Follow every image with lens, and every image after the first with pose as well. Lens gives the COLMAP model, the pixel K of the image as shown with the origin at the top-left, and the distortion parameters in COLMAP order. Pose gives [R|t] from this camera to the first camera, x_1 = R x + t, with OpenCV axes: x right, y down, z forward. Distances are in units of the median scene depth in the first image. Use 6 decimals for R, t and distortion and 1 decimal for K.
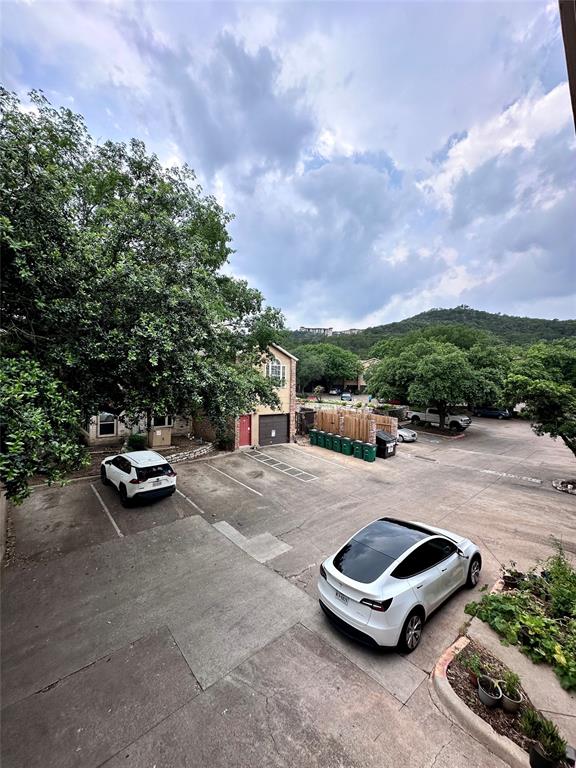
lens RADIAL K [[307.3, 0, 288.0], [0, 307.3, 384.0], [0, 0, 1]] dist [-0.001165, 0.000083]
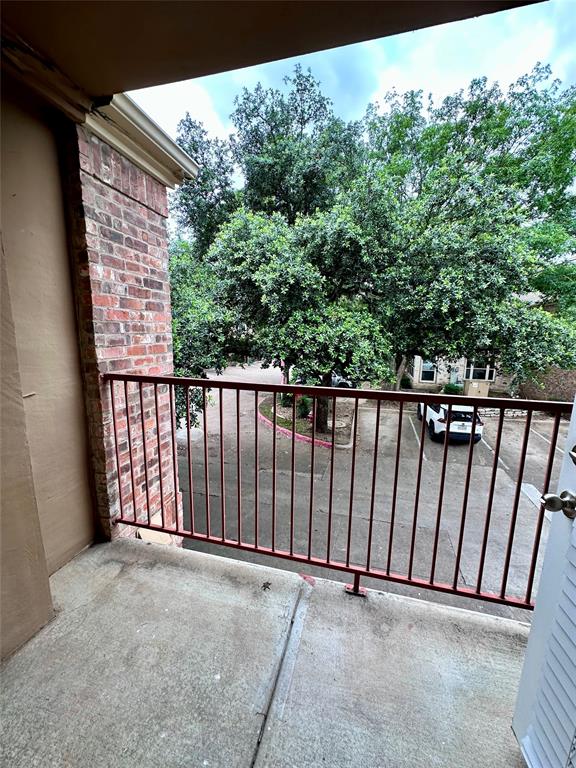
lens RADIAL K [[307.3, 0, 288.0], [0, 307.3, 384.0], [0, 0, 1]] dist [-0.001165, 0.000083]
pose [[0.554315, 0.133143, -0.821588, 0.238400], [-0.010705, 0.988181, 0.152917, 0.038729], [0.832238, -0.075970, 0.549189, -0.202863]]
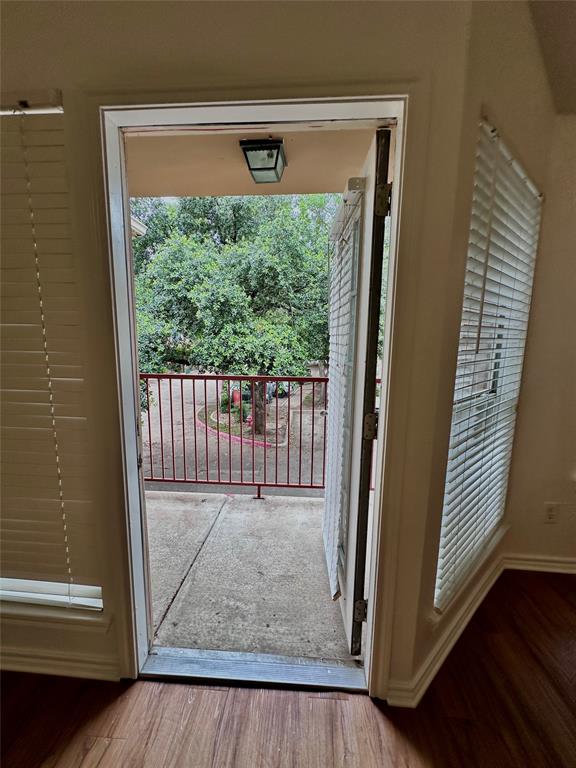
lens RADIAL K [[307.3, 0, 288.0], [0, 307.3, 384.0], [0, 0, 1]] dist [-0.001165, 0.000083]
pose [[0.704861, 0.088274, -0.703832, 0.452961], [0.000303, 0.992189, 0.124744, 0.037310], [0.709346, -0.088141, 0.699328, -0.313575]]
